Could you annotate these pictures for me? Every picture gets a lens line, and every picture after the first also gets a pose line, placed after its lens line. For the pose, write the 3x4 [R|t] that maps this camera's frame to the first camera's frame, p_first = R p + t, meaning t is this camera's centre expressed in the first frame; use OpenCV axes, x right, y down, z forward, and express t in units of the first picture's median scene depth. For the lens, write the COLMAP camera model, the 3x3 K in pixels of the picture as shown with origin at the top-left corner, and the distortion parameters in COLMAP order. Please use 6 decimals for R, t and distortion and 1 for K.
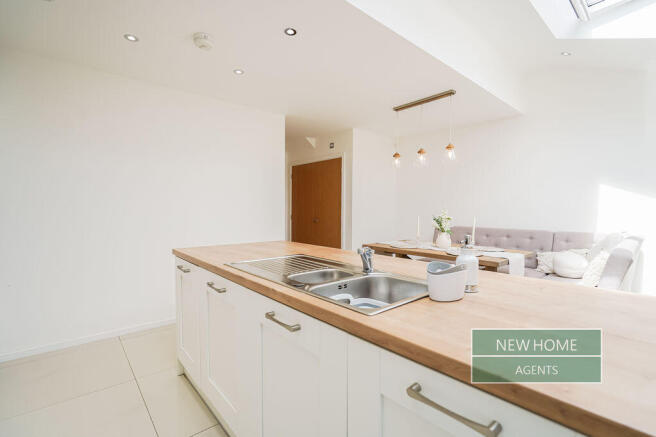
lens RADIAL K [[303.0, 0, 328.0], [0, 303.0, 218.5], [0, 0, 1]] dist [-0.002054, -0.000181]
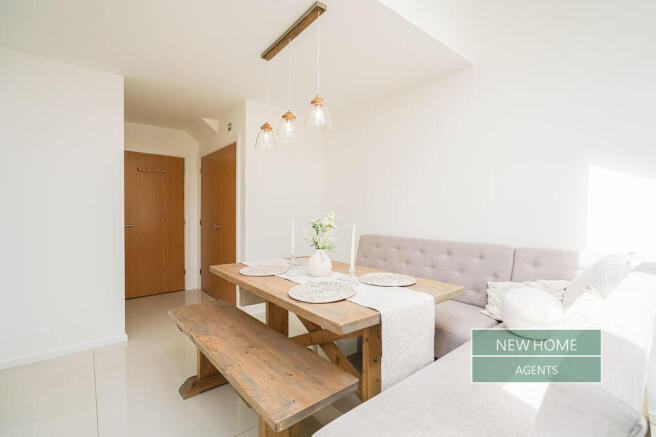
lens RADIAL K [[303.0, 0, 328.0], [0, 303.0, 218.5], [0, 0, 1]] dist [-0.002054, -0.000181]
pose [[0.999346, -0.003775, -0.035958, 0.393251], [0.003177, 0.999856, -0.016678, -0.004395], [0.036016, 0.016553, 0.999214, 0.382704]]
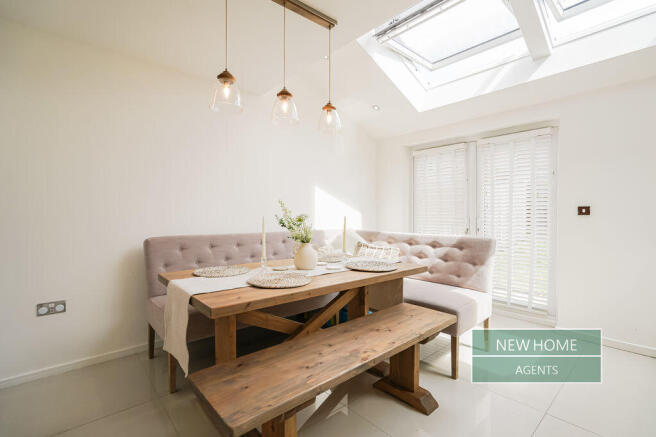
lens RADIAL K [[303.0, 0, 328.0], [0, 303.0, 218.5], [0, 0, 1]] dist [-0.002054, -0.000181]
pose [[-0.004445, -0.022974, 0.999726, -0.217054], [0.031554, 0.999235, 0.023103, -0.017573], [-0.999492, 0.031648, -0.003717, 0.899886]]
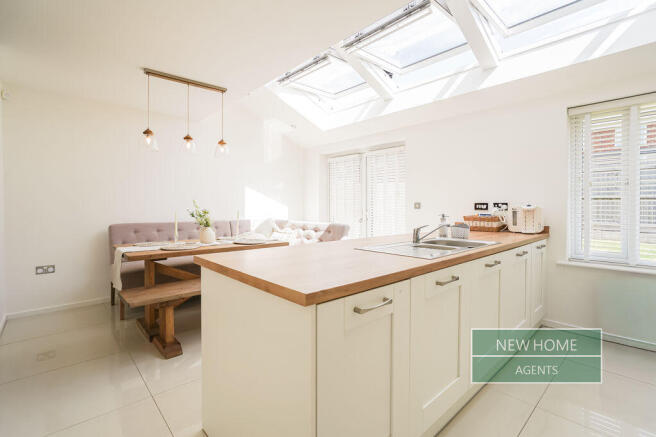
lens RADIAL K [[300.9, 0, 327.8], [0, 300.9, 206.1], [0, 0, 1]] dist [-0.020245, 0.000712]
pose [[-0.017051, -0.005824, 0.999838, -0.544944], [0.030566, 0.999513, 0.006343, -0.014796], [-0.999387, 0.030669, -0.016865, 0.588778]]
